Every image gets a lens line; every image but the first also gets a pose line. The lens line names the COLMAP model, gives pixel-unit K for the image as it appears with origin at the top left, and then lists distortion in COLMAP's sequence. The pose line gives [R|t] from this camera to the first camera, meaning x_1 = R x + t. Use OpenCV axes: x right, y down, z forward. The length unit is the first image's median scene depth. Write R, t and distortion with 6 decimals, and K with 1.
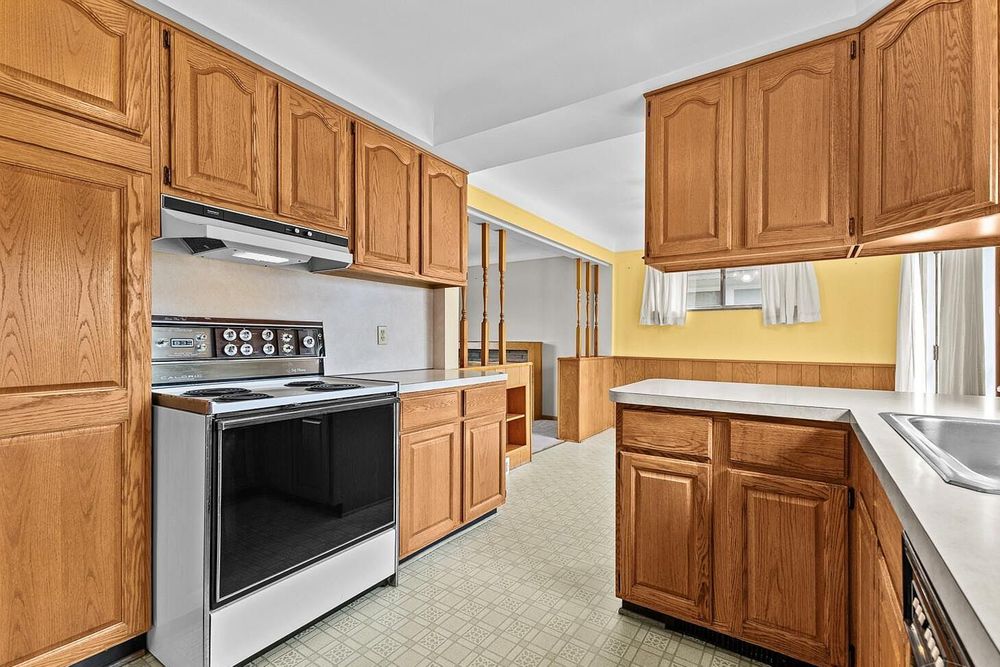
lens RADIAL K [[442.9, 0, 515.7], [0, 442.9, 338.0], [0, 0, 1]] dist [0.002002, -0.000295]
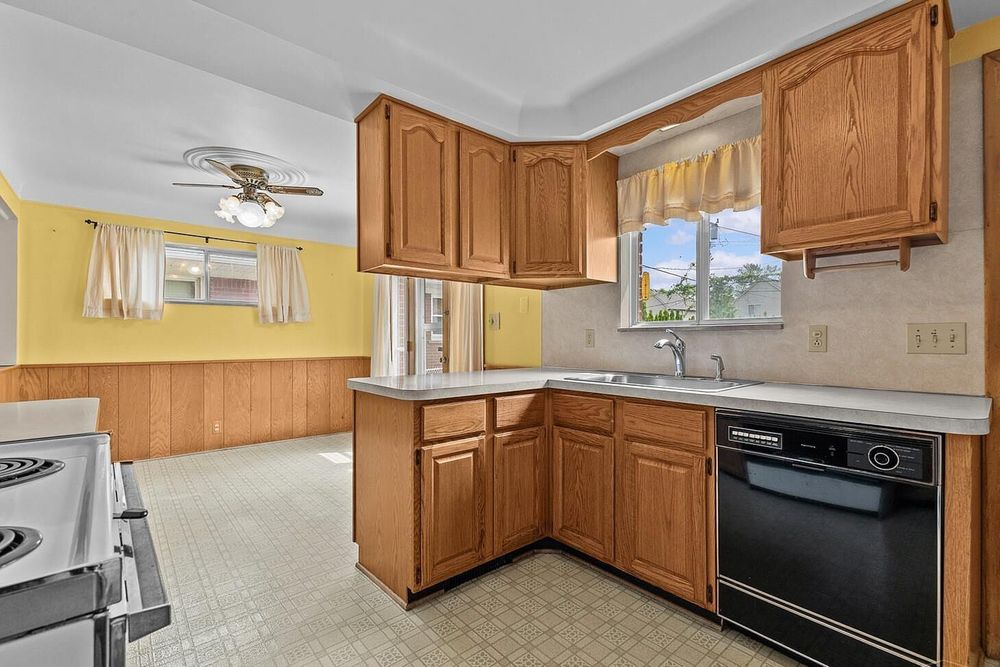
lens RADIAL K [[442.9, 0, 515.7], [0, 442.9, 338.0], [0, 0, 1]] dist [0.002002, -0.000295]
pose [[0.252422, -0.003431, 0.967611, -0.715443], [-0.001584, 0.999991, 0.003959, -0.003255], [-0.967616, -0.002532, 0.252415, 0.537445]]
